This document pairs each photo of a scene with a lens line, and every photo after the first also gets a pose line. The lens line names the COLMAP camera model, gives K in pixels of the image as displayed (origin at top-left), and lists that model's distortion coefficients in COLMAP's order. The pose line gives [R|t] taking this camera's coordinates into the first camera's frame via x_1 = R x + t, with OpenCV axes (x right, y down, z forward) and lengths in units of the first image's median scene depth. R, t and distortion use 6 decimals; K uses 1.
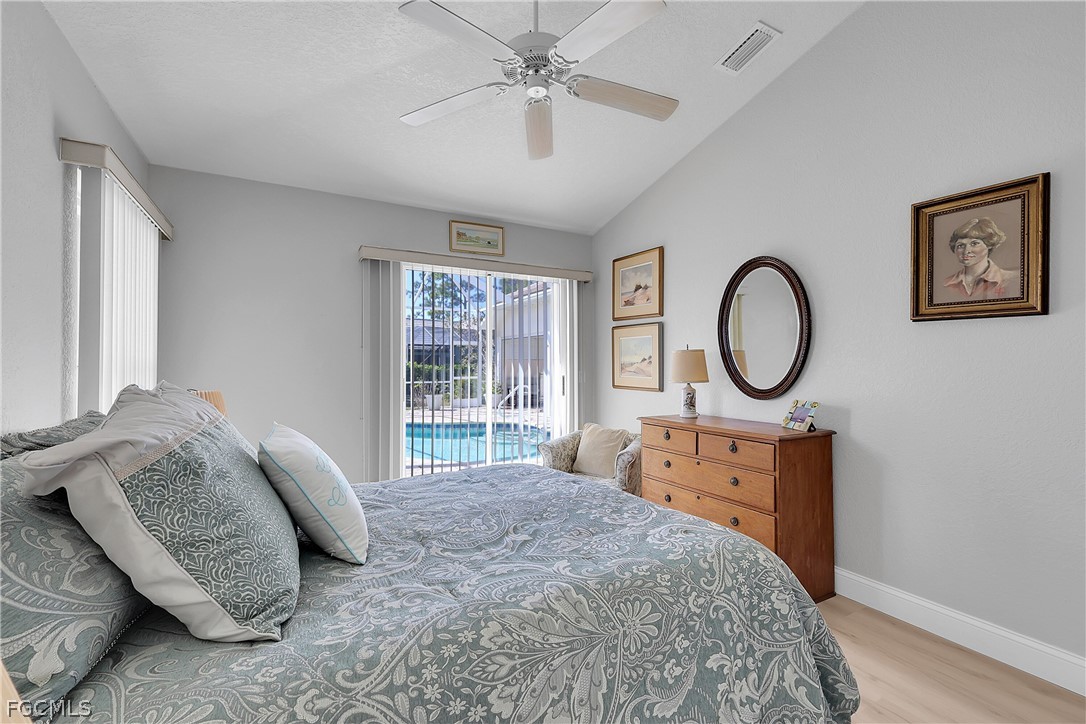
lens RADIAL K [[471.7, 0, 542.7], [0, 471.7, 364.9], [0, 0, 1]] dist [0.005847, -0.000998]
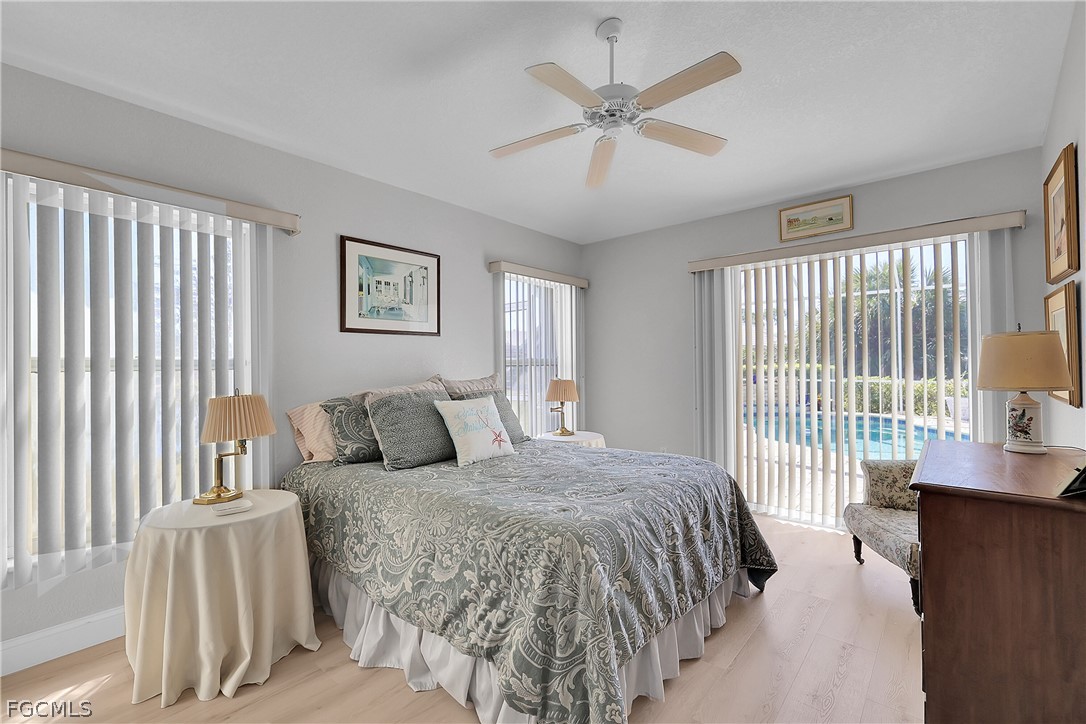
lens RADIAL K [[471.7, 0, 545.5], [0, 471.7, 360.0], [0, 0, 1]] dist [0.005847, -0.000998]
pose [[0.360045, -0.009554, -0.932886, 1.412817], [0.013668, 0.999894, -0.004965, -0.011519], [0.932835, -0.010963, 0.360138, 0.558004]]
